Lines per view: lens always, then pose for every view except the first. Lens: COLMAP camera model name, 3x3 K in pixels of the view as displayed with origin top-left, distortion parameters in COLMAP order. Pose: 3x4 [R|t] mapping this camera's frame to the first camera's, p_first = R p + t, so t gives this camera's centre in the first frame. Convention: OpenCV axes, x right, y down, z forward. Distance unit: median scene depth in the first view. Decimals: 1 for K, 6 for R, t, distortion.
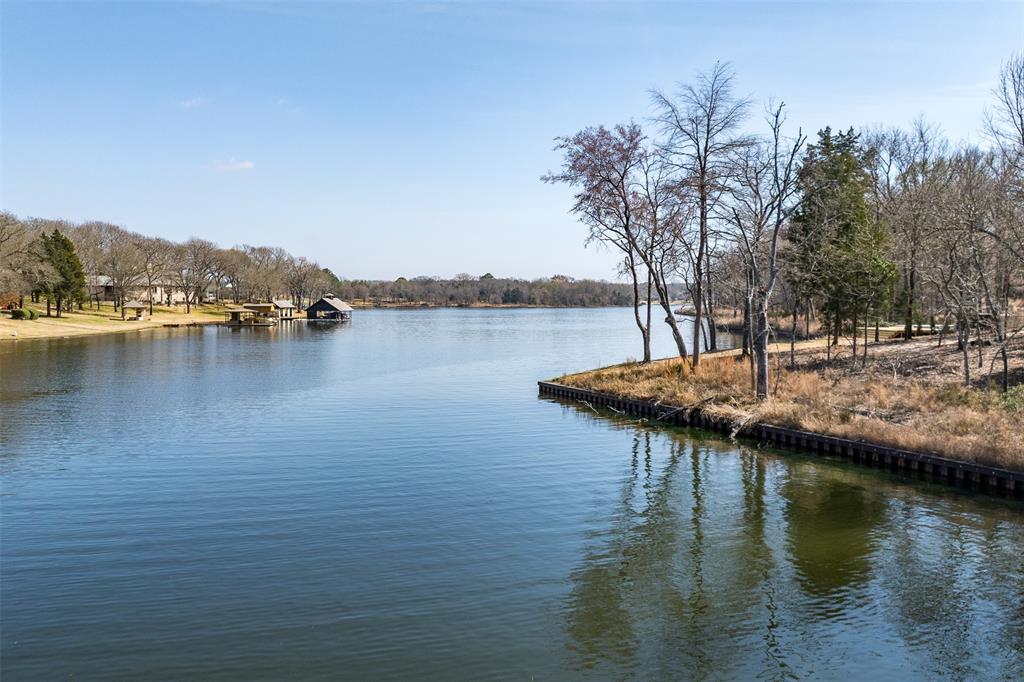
lens RADIAL K [[854.7, 0, 512.2], [0, 854.7, 340.5], [0, 0, 1]] dist [-0.037971, 0.006457]
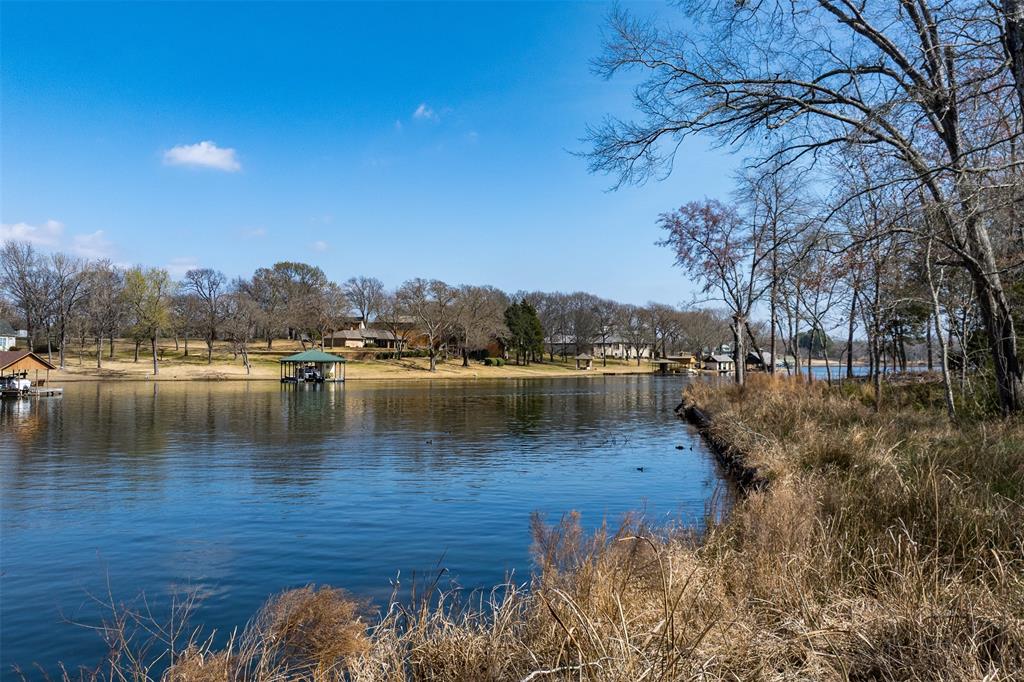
lens RADIAL K [[854.7, 0, 510.2], [0, 854.7, 344.6], [0, 0, 1]] dist [-0.037971, 0.006457]
pose [[0.808865, -0.014643, -0.587812, 0.166868], [-0.027389, 0.997666, -0.062542, 0.017167], [0.587356, 0.066688, 0.806577, -0.063262]]
